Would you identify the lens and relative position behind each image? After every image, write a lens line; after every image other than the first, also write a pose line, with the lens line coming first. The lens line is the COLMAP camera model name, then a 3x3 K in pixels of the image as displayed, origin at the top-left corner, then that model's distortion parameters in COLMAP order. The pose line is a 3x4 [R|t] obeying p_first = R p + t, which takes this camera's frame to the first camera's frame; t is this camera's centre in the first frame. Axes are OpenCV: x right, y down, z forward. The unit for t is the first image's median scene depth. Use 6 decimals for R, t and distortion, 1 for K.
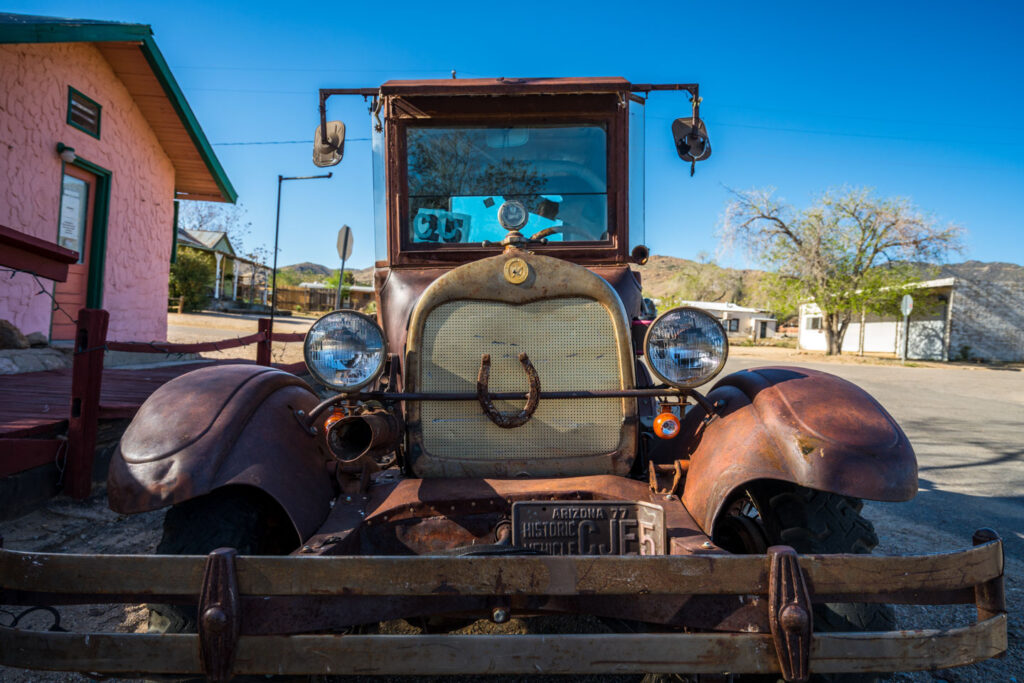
lens RADIAL K [[615.2, 0, 512.0], [0, 615.2, 341.5], [0, 0, 1]] dist [-0.000368, -0.000348]
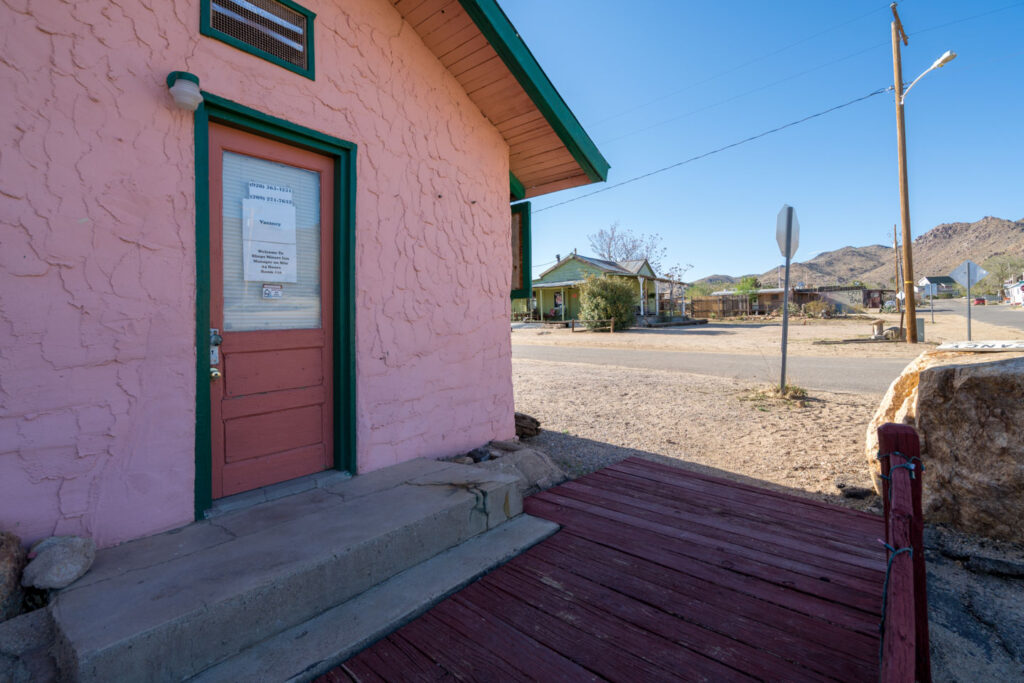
lens RADIAL K [[464.6, 0, 513.8], [0, 464.6, 316.8], [0, 0, 1]] dist [-0.010569, 0.000044]
pose [[0.737401, -0.088526, -0.669628, -0.080698], [0.058019, 0.996012, -0.067783, -0.025629], [0.672958, 0.011132, 0.739597, 0.213759]]
